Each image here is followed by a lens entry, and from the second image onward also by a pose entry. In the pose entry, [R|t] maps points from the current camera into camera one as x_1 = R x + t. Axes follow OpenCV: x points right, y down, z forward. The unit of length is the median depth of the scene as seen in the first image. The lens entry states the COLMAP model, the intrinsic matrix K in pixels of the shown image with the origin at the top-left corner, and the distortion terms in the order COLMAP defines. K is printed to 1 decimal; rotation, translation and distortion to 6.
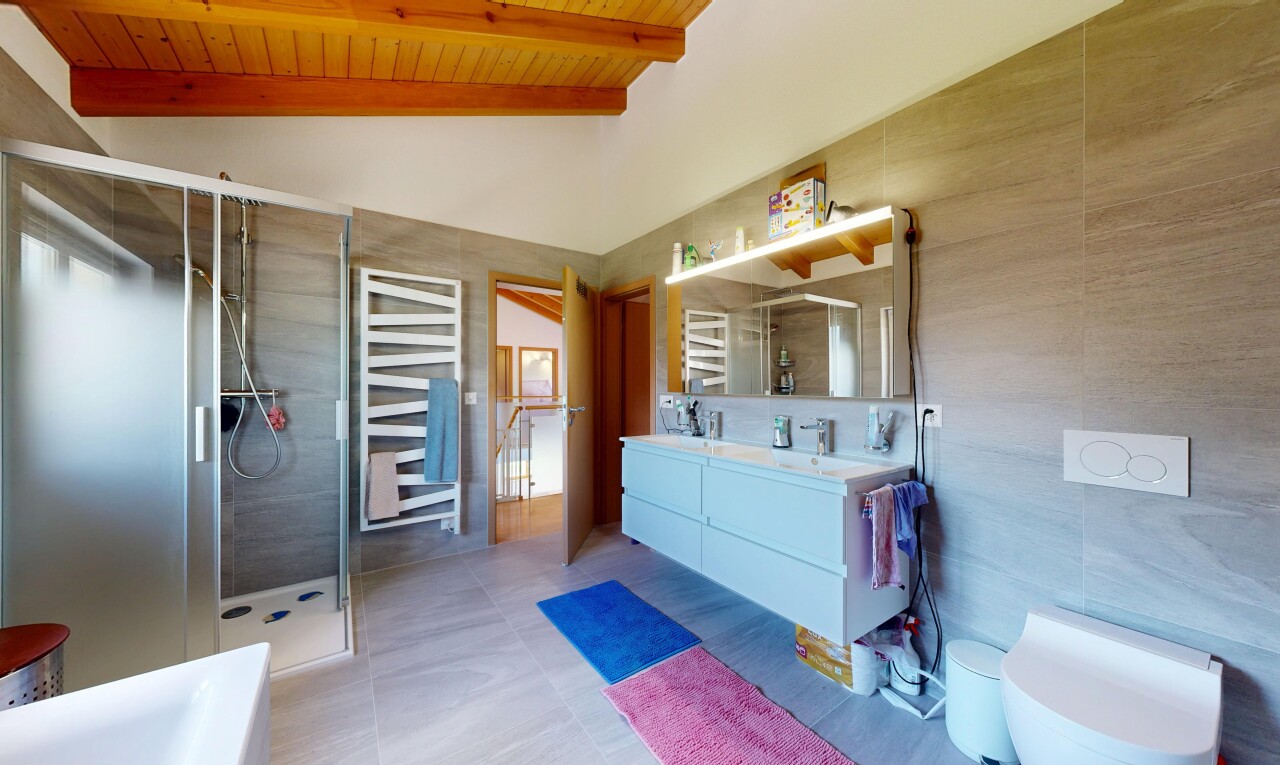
lens RADIAL K [[432.4, 0, 640.0], [0, 432.4, 382.5], [0, 0, 1]] dist [0.000928, 0.000018]
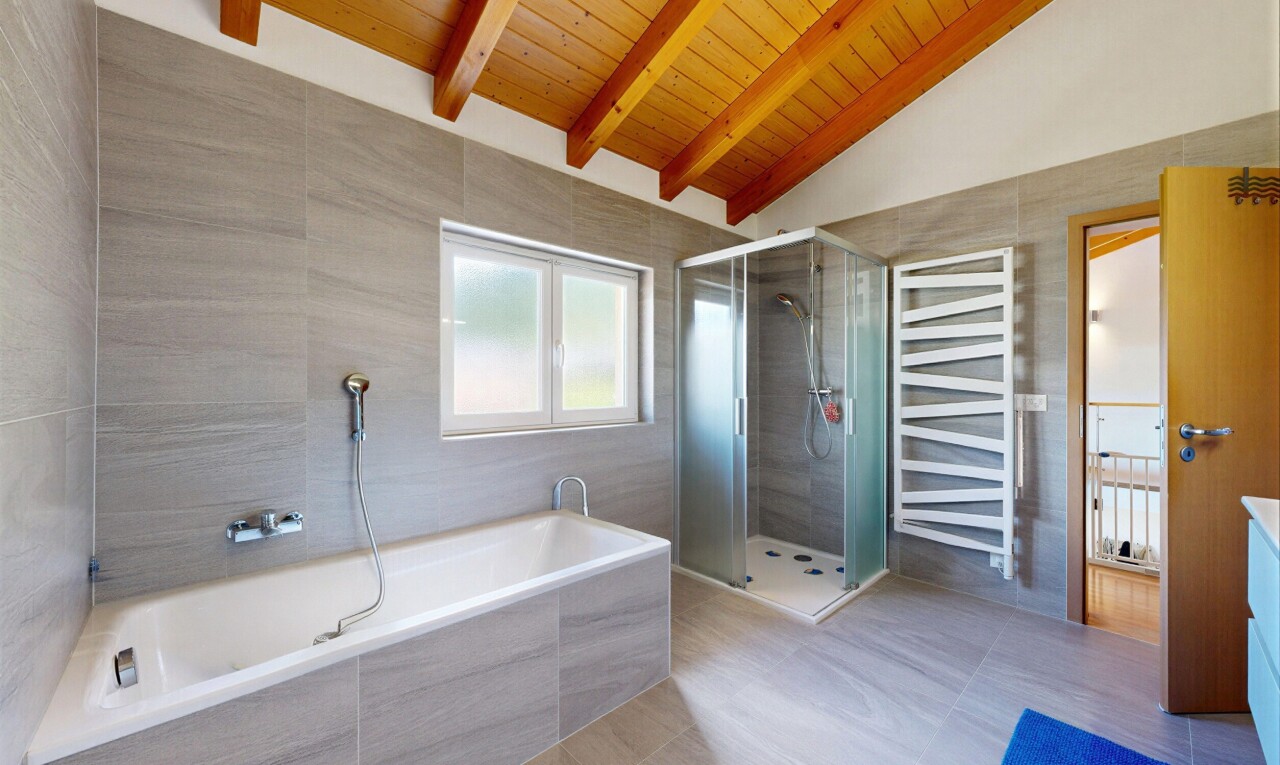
lens RADIAL K [[480.6, 0, 640.0], [0, 480.6, 382.5], [0, 0, 1]] dist [0.000320, 0.000030]
pose [[0.133755, -0.004736, -0.991003, 0.367559], [0.003050, 0.999986, -0.004367, 0.004667], [0.991010, -0.002438, 0.133768, 0.267445]]
